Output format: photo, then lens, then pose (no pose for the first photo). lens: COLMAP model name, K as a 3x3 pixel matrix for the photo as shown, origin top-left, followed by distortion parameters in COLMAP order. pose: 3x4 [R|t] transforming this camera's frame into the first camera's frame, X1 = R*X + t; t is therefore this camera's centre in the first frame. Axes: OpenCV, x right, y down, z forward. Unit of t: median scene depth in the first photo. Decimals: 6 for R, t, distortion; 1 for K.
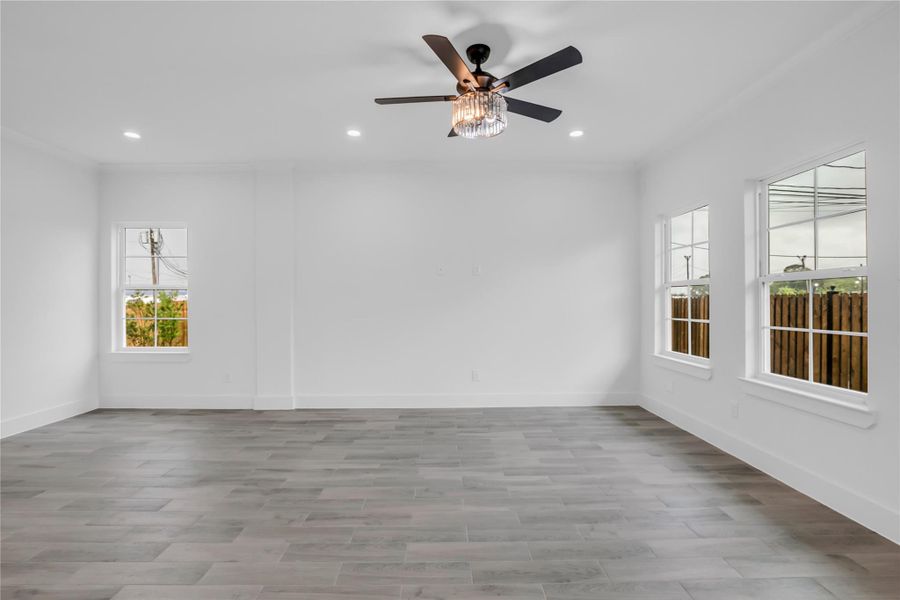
lens RADIAL K [[412.3, 0, 447.7], [0, 412.3, 301.2], [0, 0, 1]] dist [-0.022588, 0.004780]
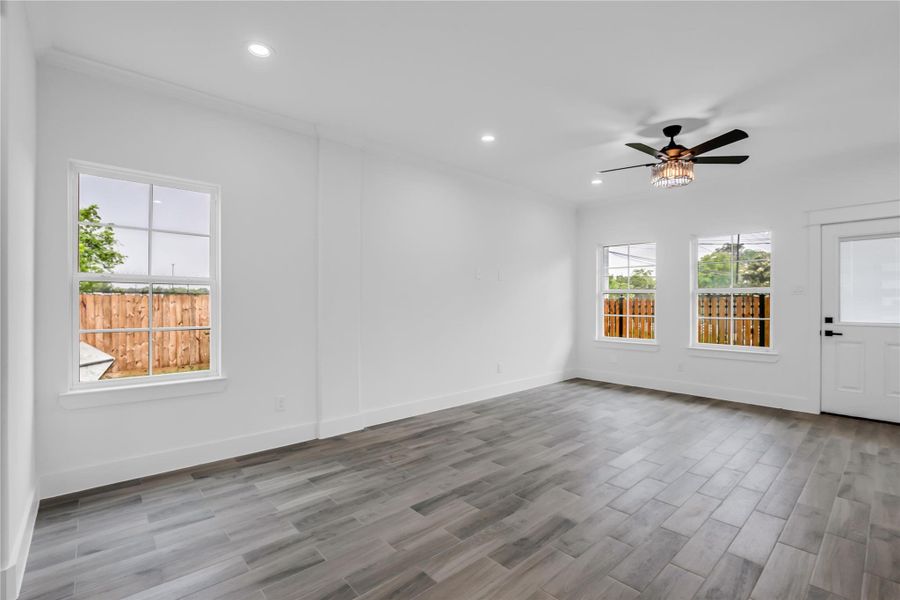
lens RADIAL K [[412.3, 0, 448.6], [0, 412.3, 299.3], [0, 0, 1]] dist [-0.022588, 0.004780]
pose [[0.750829, 0.007775, 0.660451, -1.175409], [-0.004358, 0.999967, -0.006818, 0.001123], [-0.660482, 0.002241, 0.750838, 0.359081]]
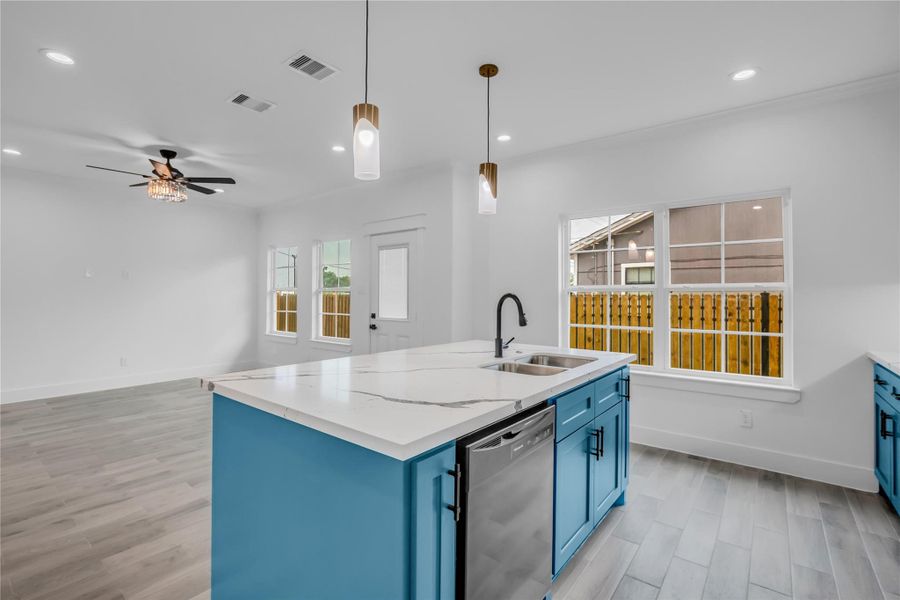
lens RADIAL K [[412.3, 0, 445.6], [0, 412.3, 292.1], [0, 0, 1]] dist [-0.022588, 0.004780]
pose [[0.635638, 0.010587, 0.771915, -0.387754], [-0.005393, 0.999942, -0.009274, -0.025191], [-0.771968, 0.001732, 0.635659, -0.748371]]
